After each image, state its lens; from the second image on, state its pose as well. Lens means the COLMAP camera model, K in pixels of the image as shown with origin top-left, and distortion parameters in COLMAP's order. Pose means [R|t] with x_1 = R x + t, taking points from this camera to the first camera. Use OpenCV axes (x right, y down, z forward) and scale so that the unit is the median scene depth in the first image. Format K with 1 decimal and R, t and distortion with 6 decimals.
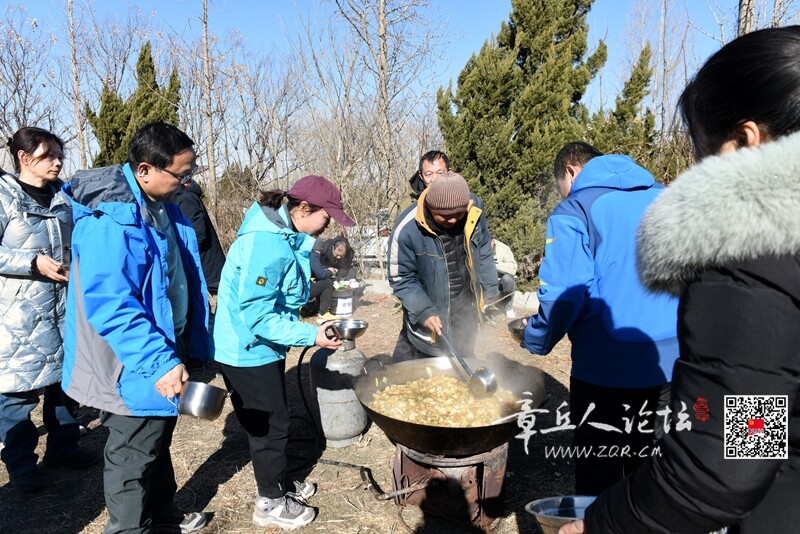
lens RADIAL K [[543.6, 0, 399.0], [0, 543.6, 265.7], [0, 0, 1]] dist [-0.012129, -0.003454]
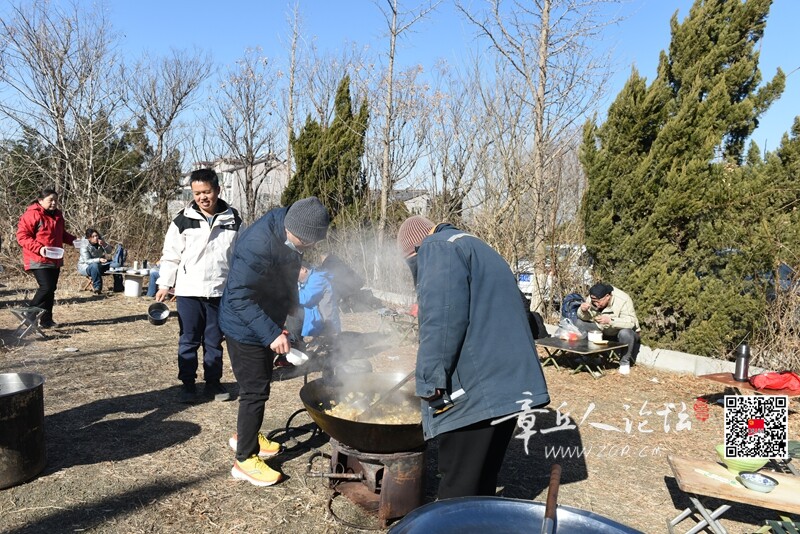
lens RADIAL K [[582.1, 0, 402.6], [0, 582.1, 265.6], [0, 0, 1]] dist [-0.031278, -0.001110]
pose [[0.928095, 0.091001, -0.361051, 0.182700], [-0.112043, 0.992987, -0.037735, -0.004048], [0.355085, 0.075475, 0.931782, -0.038841]]
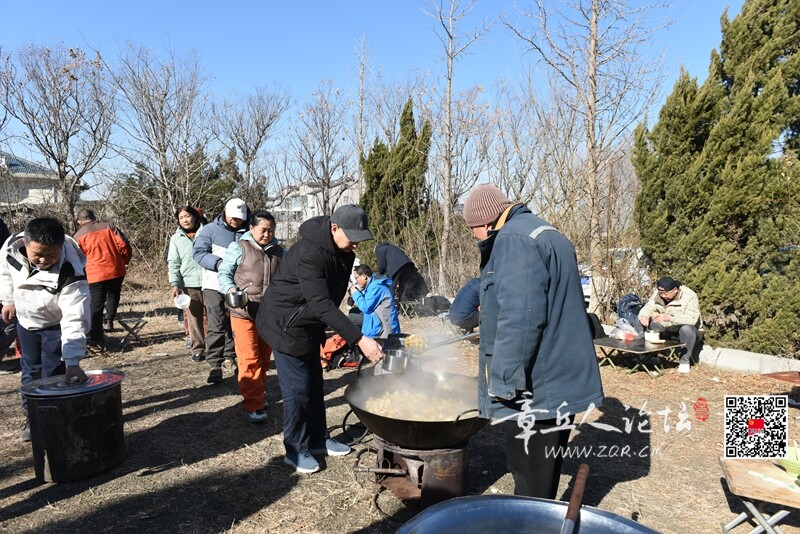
lens RADIAL K [[538.3, 0, 402.0], [0, 538.3, 265.4], [0, 0, 1]] dist [-0.017566, 0.001490]
pose [[0.875188, 0.056774, -0.480440, 0.200070], [-0.087864, 0.995228, -0.042451, -0.002316], [0.475737, 0.079366, 0.876000, -0.015128]]
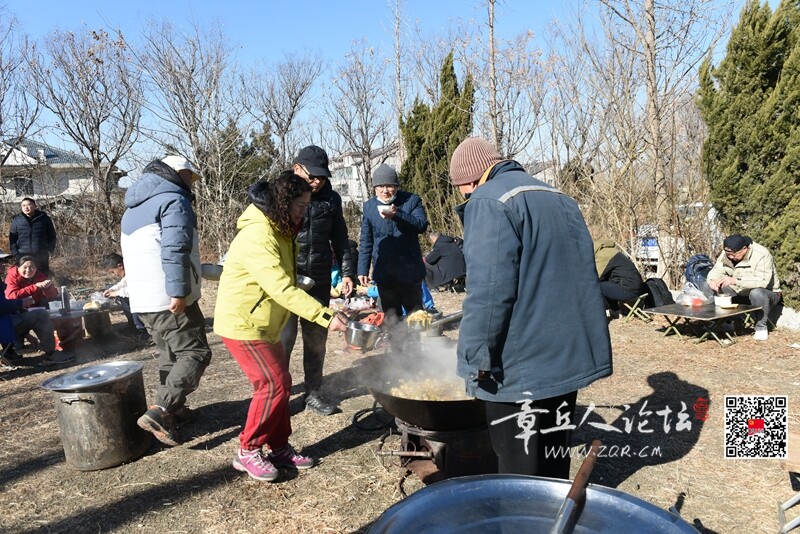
lens RADIAL K [[584.0, 0, 402.5], [0, 584.0, 265.1], [0, 0, 1]] dist [-0.030534, -0.000502]
pose [[0.827050, 0.035752, -0.560991, 0.227511], [-0.036276, 0.999290, 0.010203, -0.003324], [0.560957, 0.011912, 0.827759, -0.003706]]
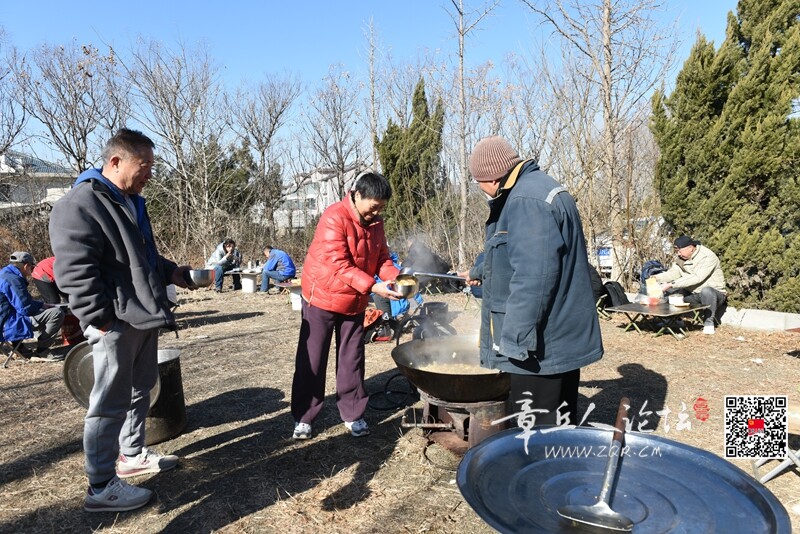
lens RADIAL K [[540.2, 0, 402.7], [0, 540.2, 265.2], [0, 0, 1]] dist [-0.016351, 0.001679]
pose [[0.864268, 0.033931, -0.501886, 0.197510], [-0.045071, 0.998933, -0.010078, 0.011244], [0.501009, 0.031331, 0.864875, -0.046994]]
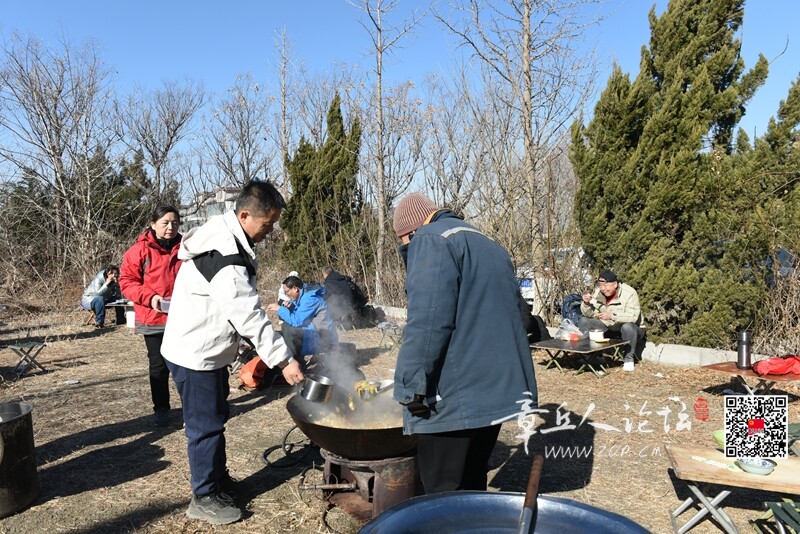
lens RADIAL K [[583.2, 0, 402.2], [0, 583.2, 265.7], [0, 0, 1]] dist [-0.030690, -0.002260]
pose [[0.927315, 0.018303, -0.373834, 0.200354], [-0.046154, 0.996772, -0.065684, 0.003904], [0.371426, 0.078164, 0.925167, -0.029869]]
